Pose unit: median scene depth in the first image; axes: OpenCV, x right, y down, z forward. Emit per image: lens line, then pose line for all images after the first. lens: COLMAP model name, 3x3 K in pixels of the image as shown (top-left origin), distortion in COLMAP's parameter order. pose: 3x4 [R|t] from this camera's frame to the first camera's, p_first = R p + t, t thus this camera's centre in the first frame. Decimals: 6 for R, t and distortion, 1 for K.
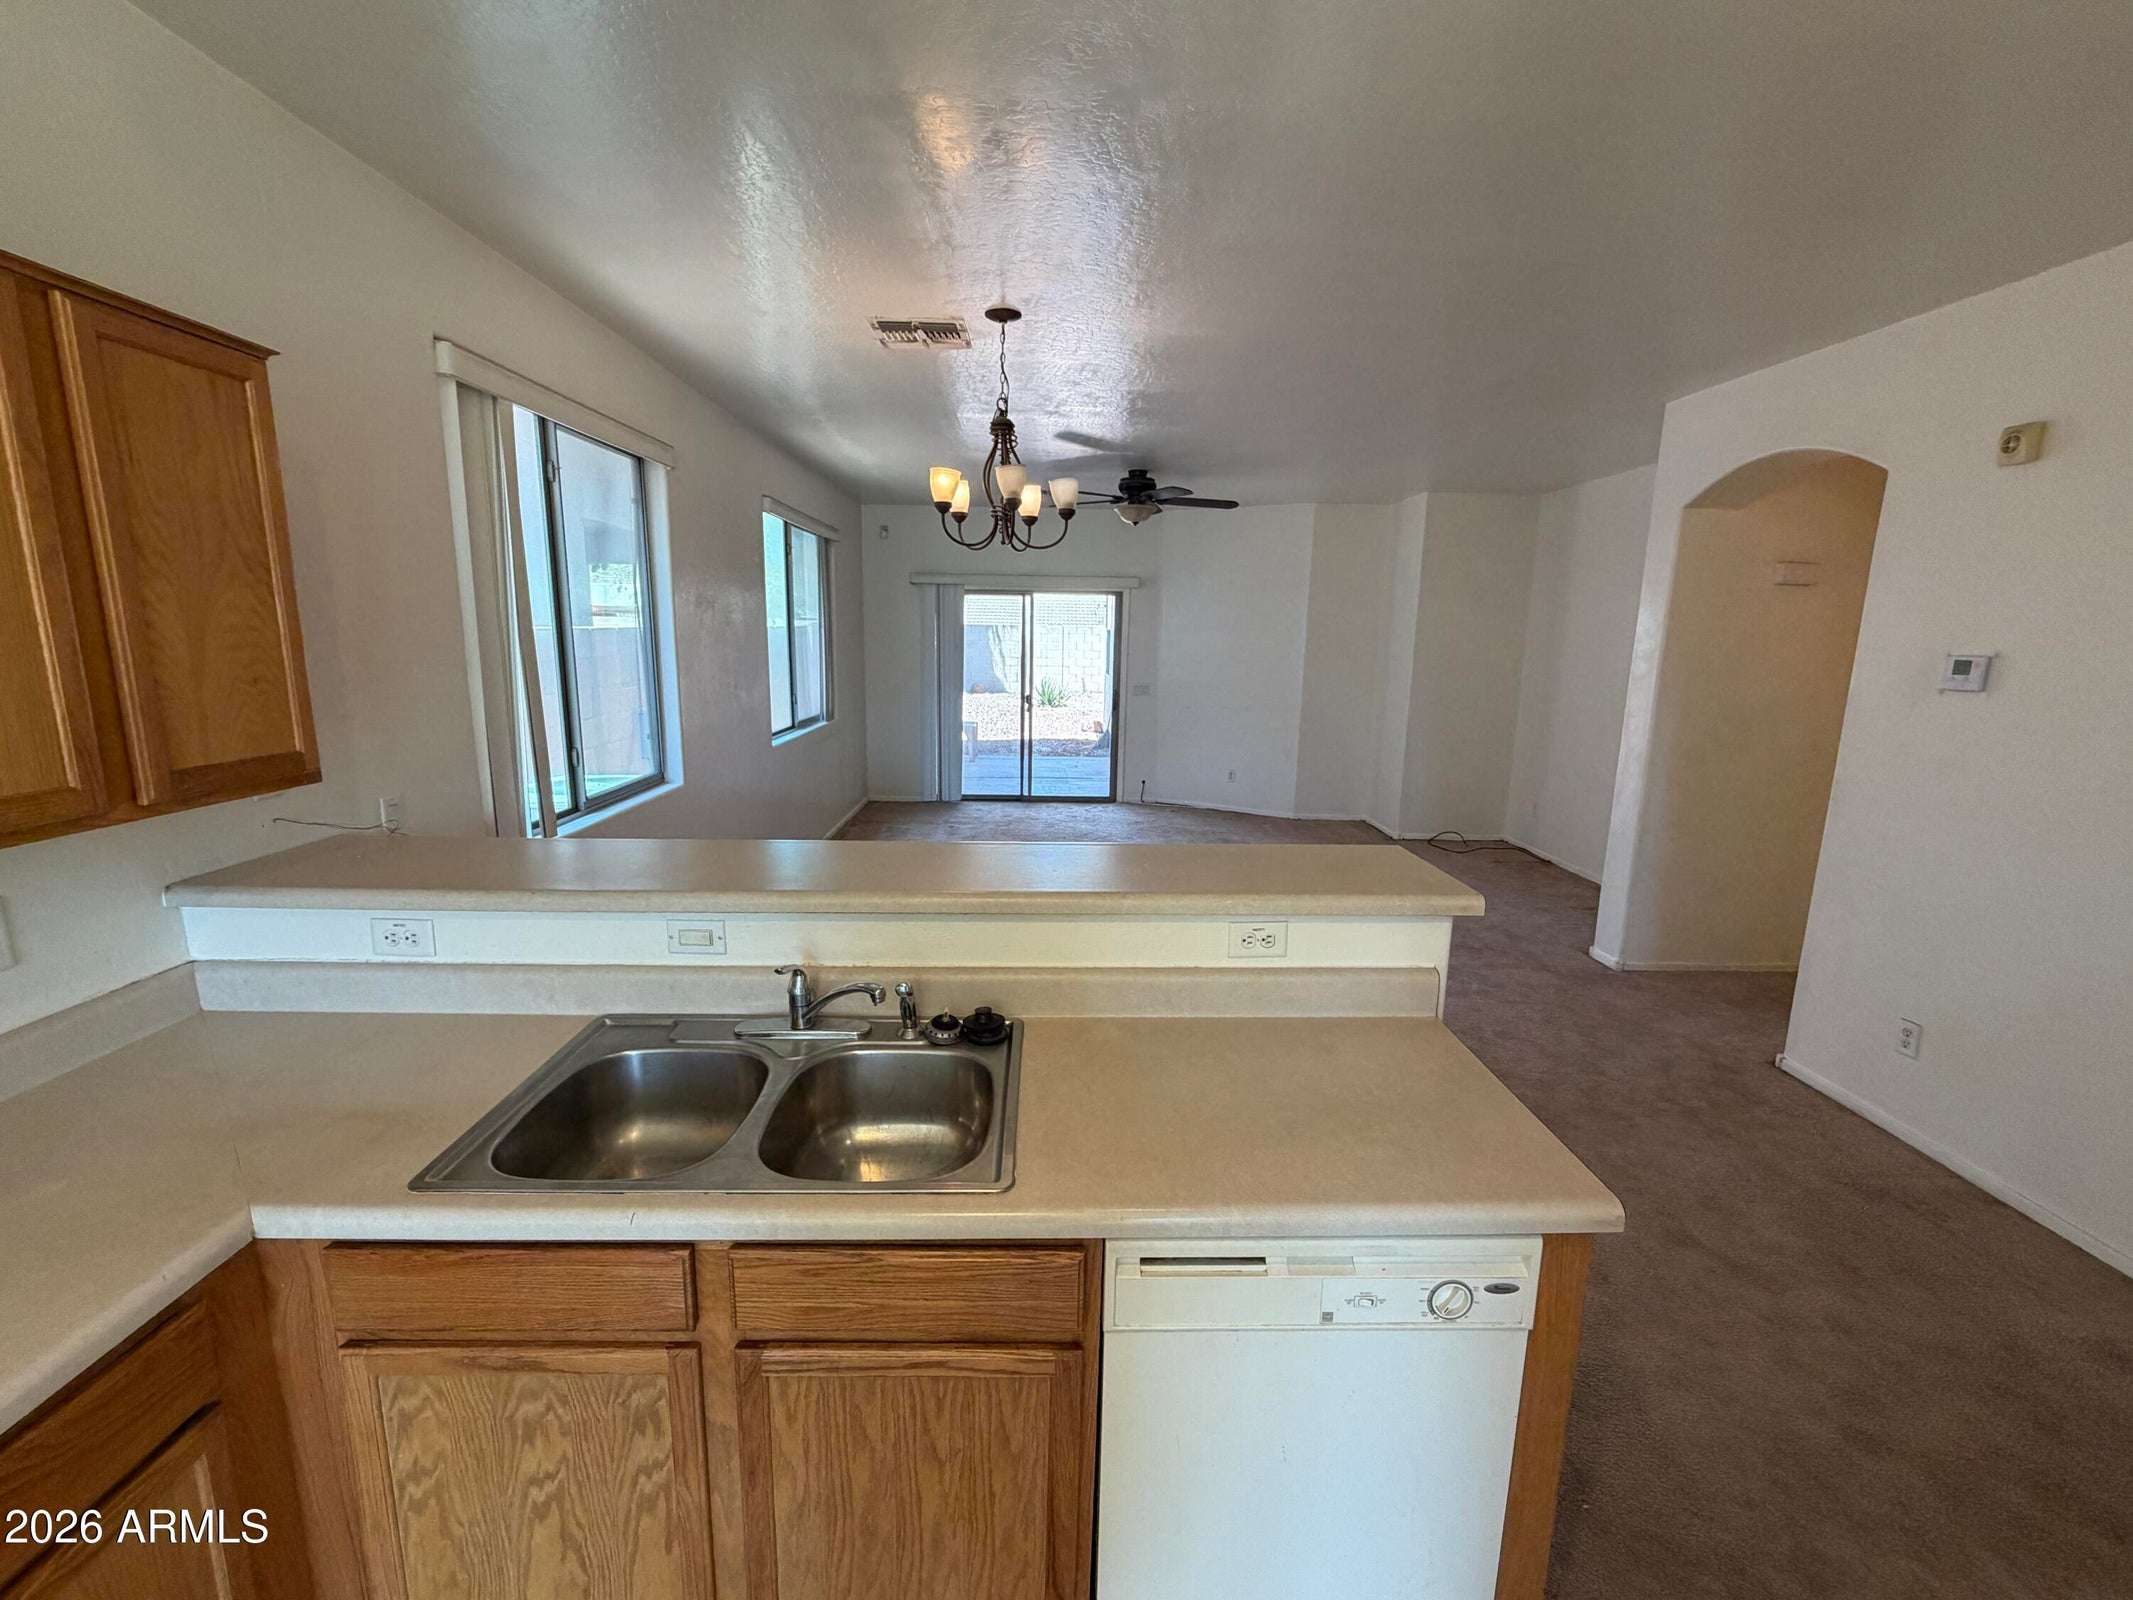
lens RADIAL K [[890.8, 0, 1068.3], [0, 890.8, 800.6], [0, 0, 1]] dist [-0.000725, 0.000774]
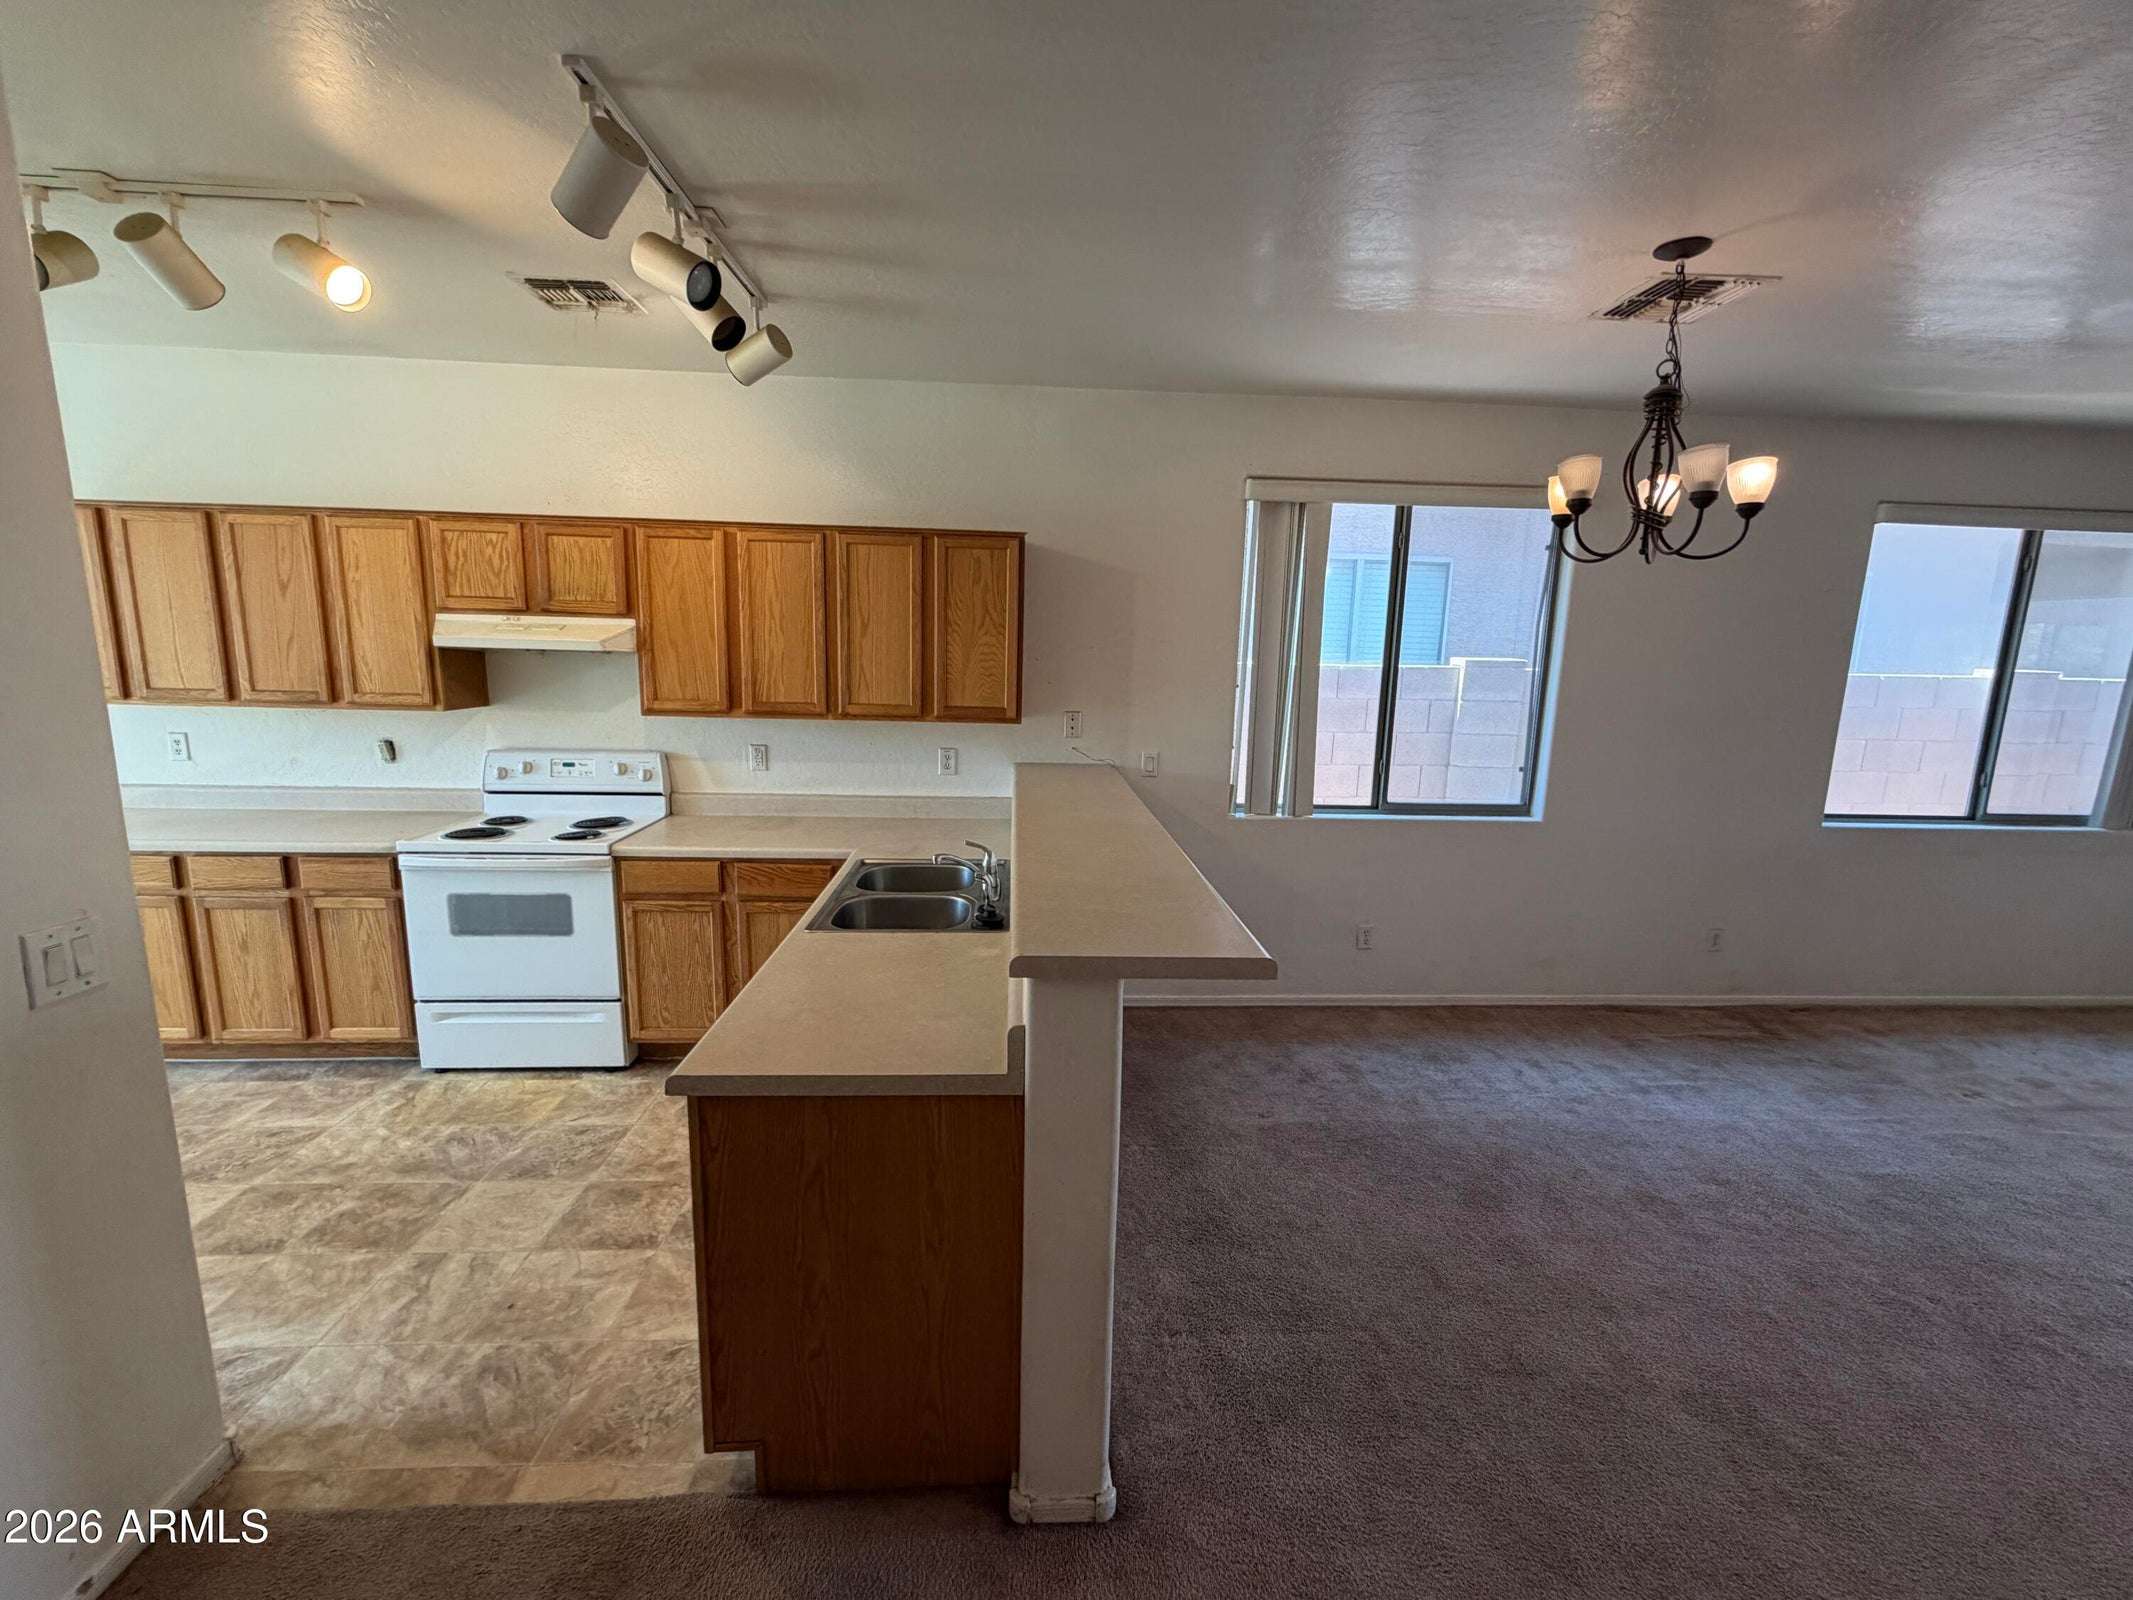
lens RADIAL K [[890.8, 0, 1068.3], [0, 890.8, 800.6], [0, 0, 1]] dist [-0.000725, 0.000774]
pose [[0.031628, 0.152259, -0.987834, 1.291753], [-0.212703, 0.966715, 0.142193, -0.167185], [0.976605, 0.205618, 0.062961, 0.974863]]
